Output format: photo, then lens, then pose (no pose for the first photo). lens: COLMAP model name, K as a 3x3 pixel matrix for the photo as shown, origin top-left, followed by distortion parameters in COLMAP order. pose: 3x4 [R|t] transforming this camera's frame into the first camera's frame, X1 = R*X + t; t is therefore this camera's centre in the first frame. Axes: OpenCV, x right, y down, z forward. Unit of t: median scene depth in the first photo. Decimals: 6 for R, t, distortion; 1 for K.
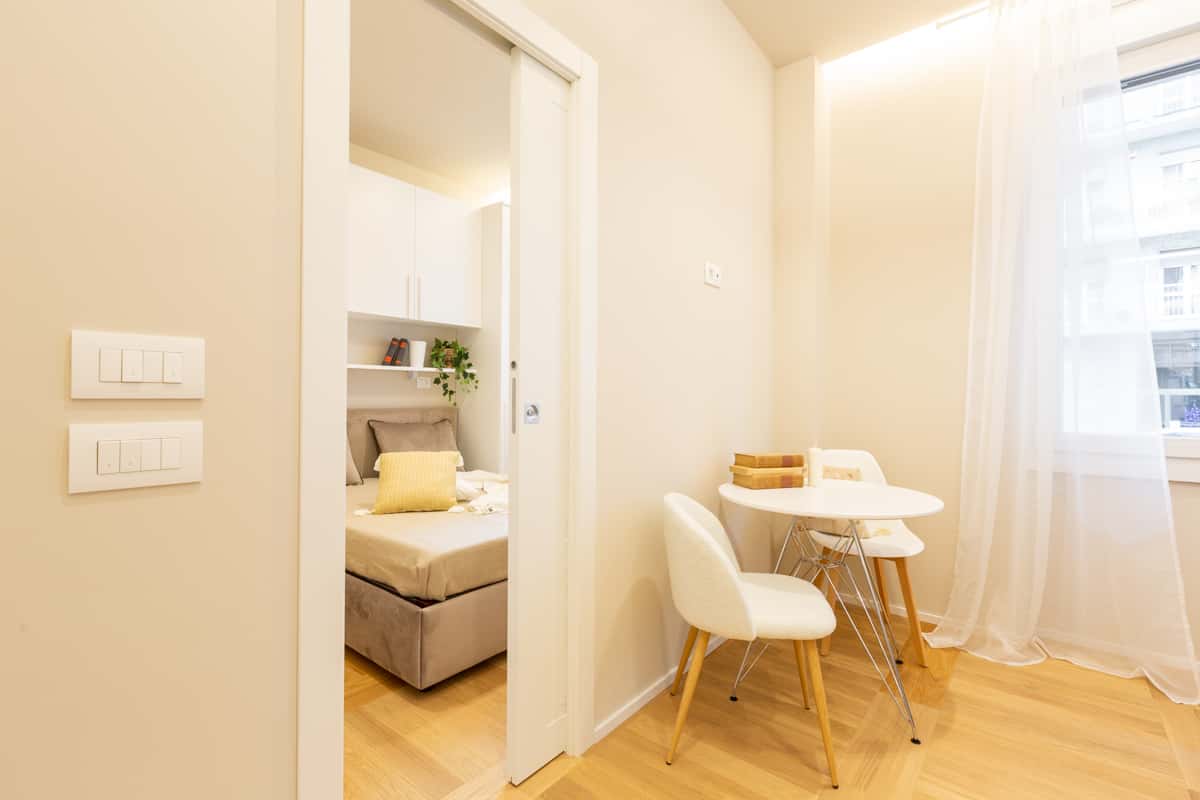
lens RADIAL K [[531.5, 0, 599.5], [0, 531.5, 394.7], [0, 0, 1]] dist [-0.000203, -0.000123]
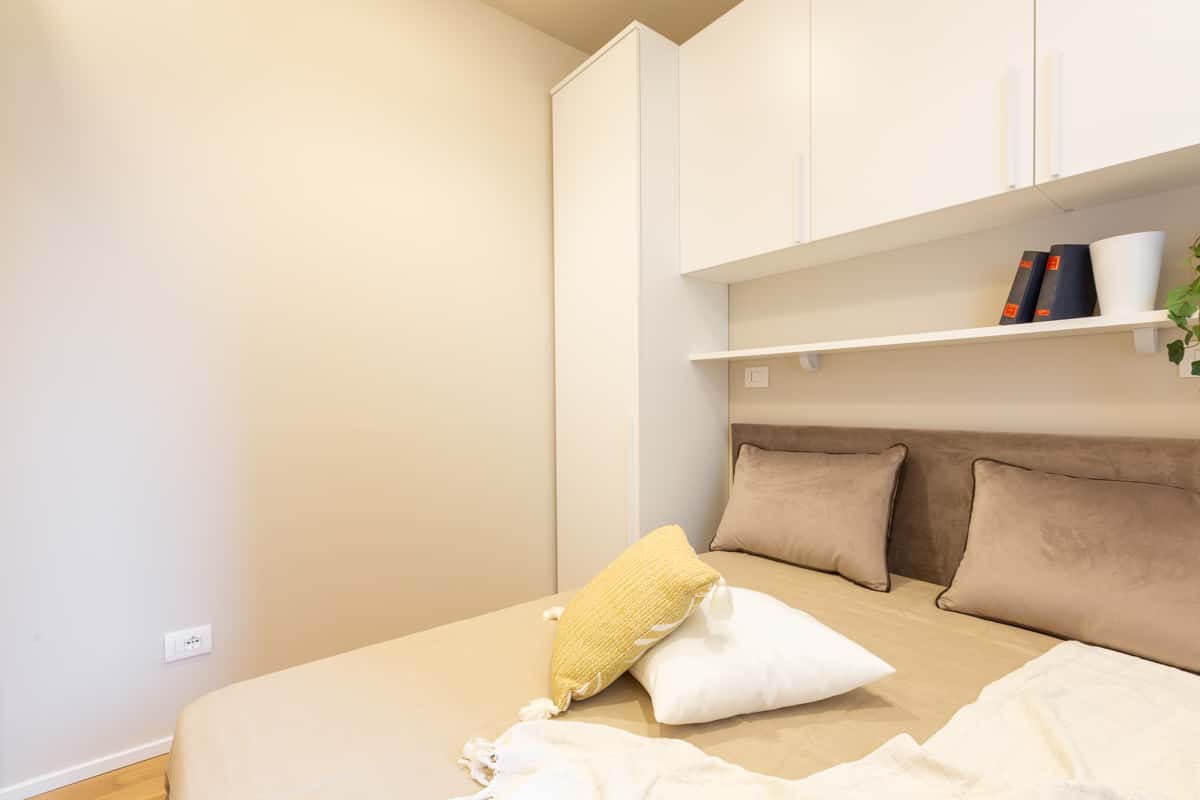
lens RADIAL K [[537.0, 0, 594.3], [0, 537.0, 402.9], [0, 0, 1]] dist [0.000144, -0.000213]
pose [[-0.224399, -0.002786, -0.974493, 0.060180], [0.001335, 0.999994, -0.003167, 0.003846], [0.974496, -0.002012, -0.224394, 0.742766]]
